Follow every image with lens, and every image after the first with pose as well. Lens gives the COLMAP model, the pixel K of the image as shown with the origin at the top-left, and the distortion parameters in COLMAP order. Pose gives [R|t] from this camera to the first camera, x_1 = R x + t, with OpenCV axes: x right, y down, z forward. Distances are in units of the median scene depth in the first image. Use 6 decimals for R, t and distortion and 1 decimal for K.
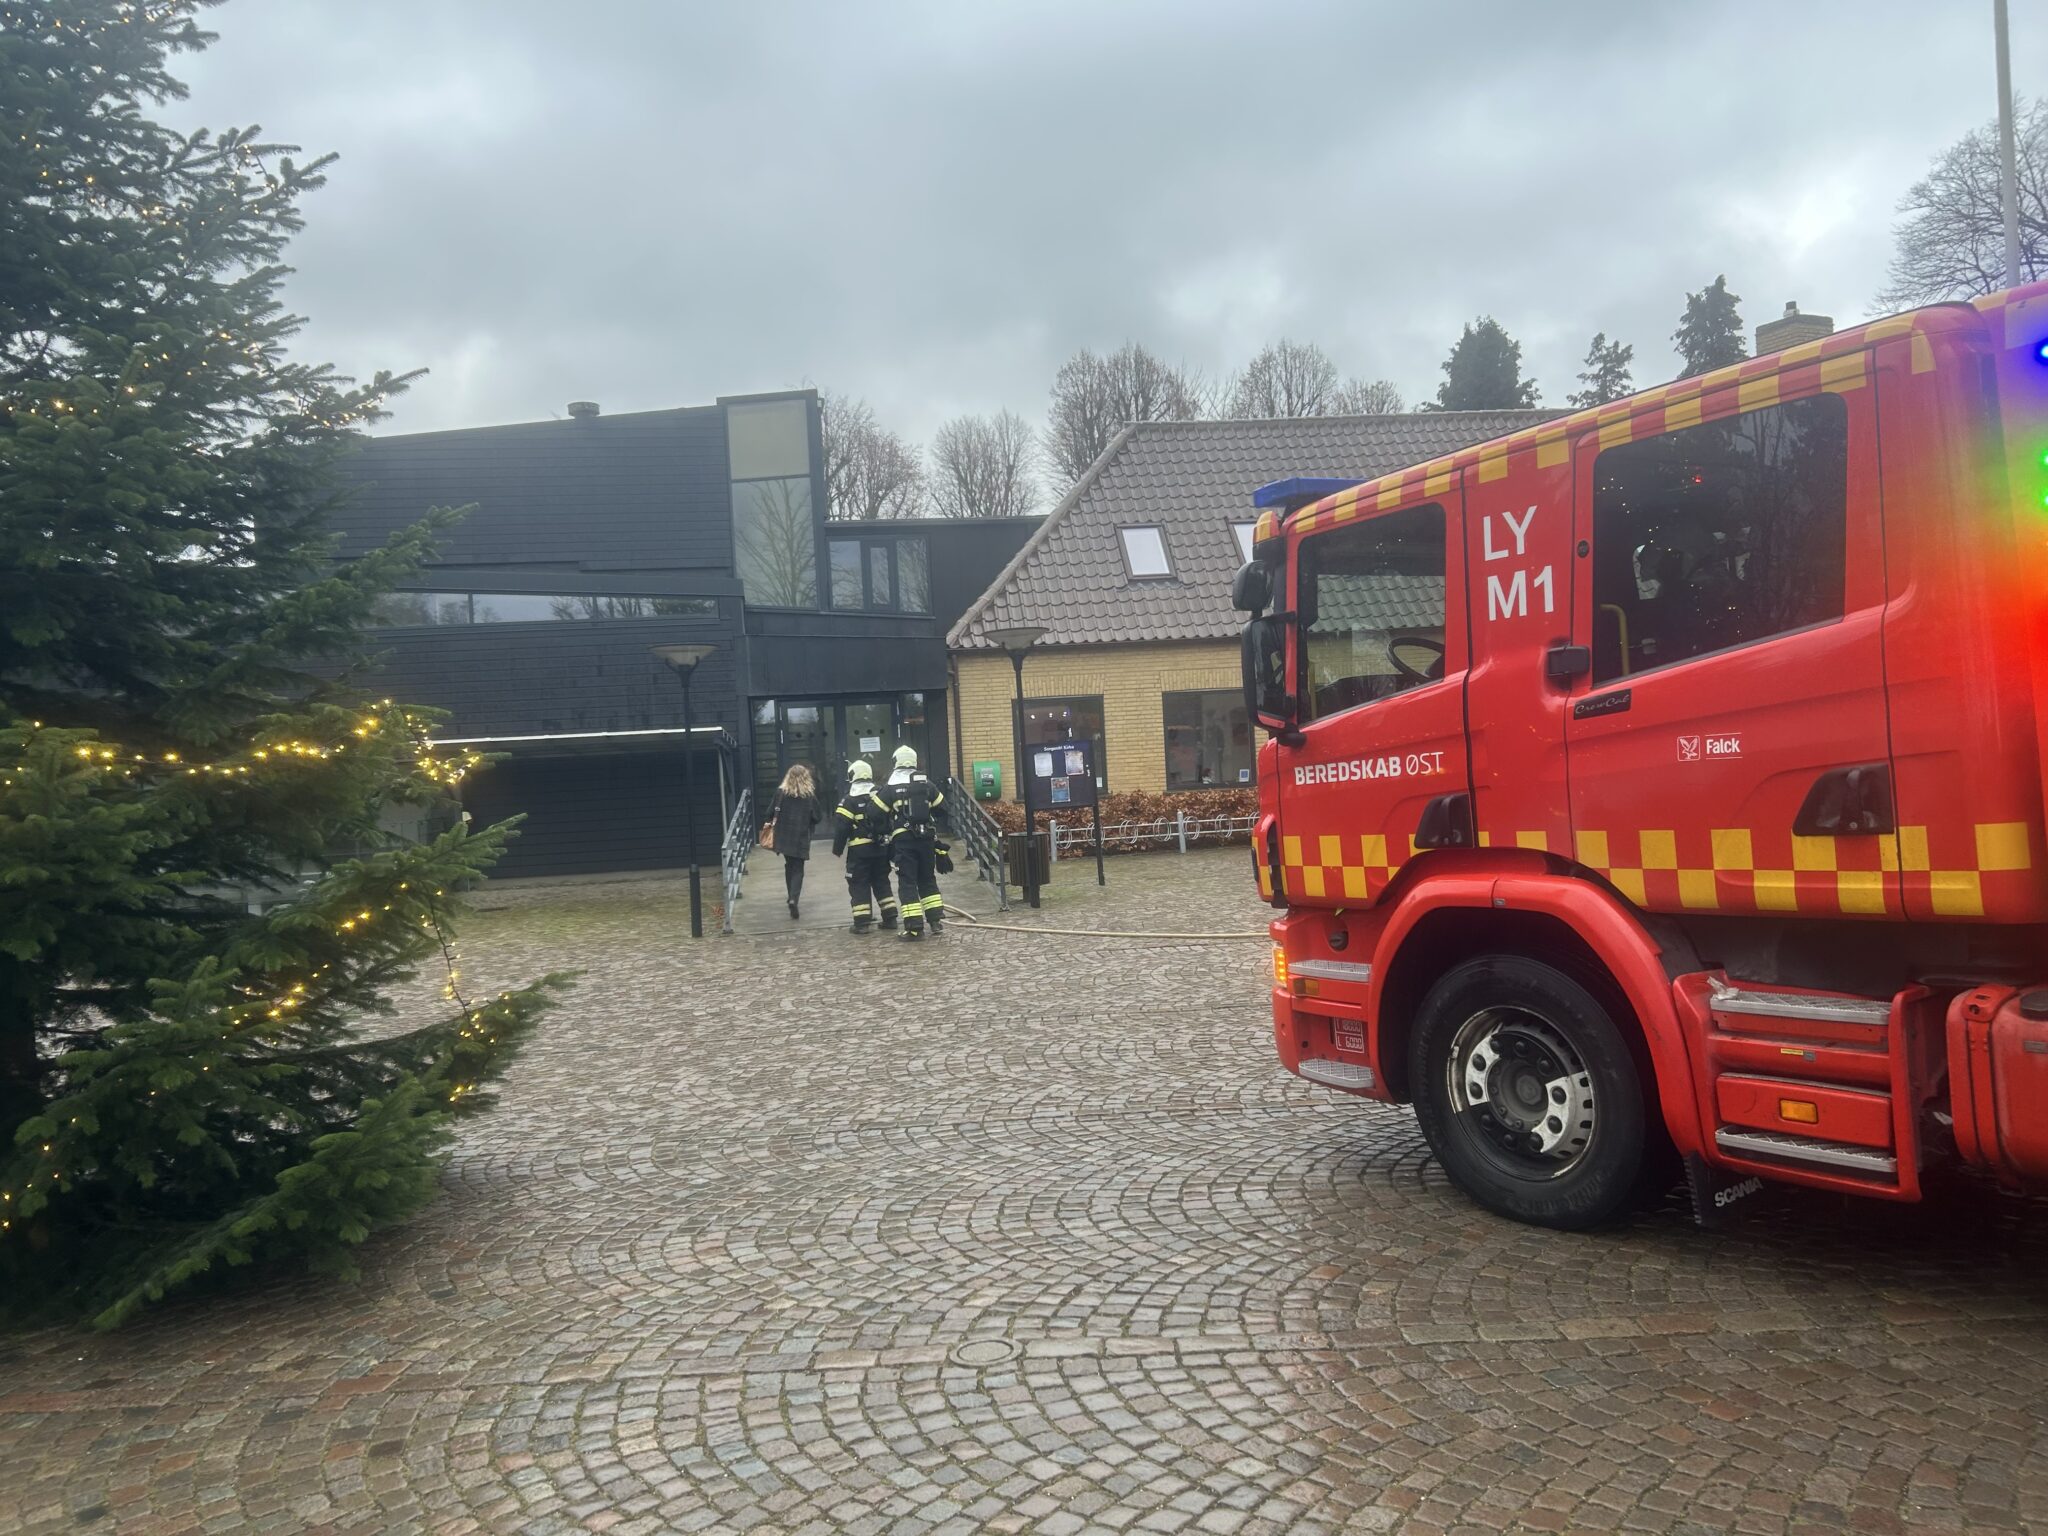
lens RADIAL K [[1537.8, 0, 1024.0], [0, 1537.8, 768.0], [0, 0, 1]] dist [0.163860, -0.225917]
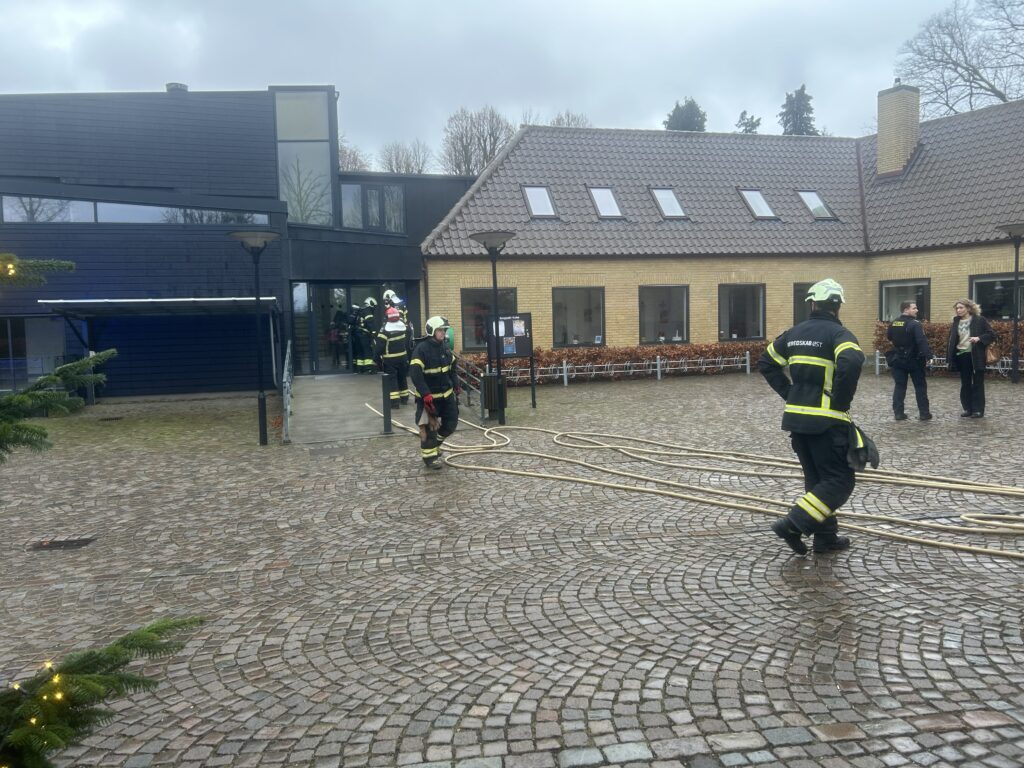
lens RADIAL K [[772.3, 0, 526.6], [0, 772.3, 375.7], [0, 0, 1]] dist [0.089970, -0.084903]
pose [[0.989030, 0.015988, 0.146845, -0.055299], [-0.023440, 0.998516, 0.049162, 0.004785], [-0.145841, -0.052065, 0.987937, 0.188130]]
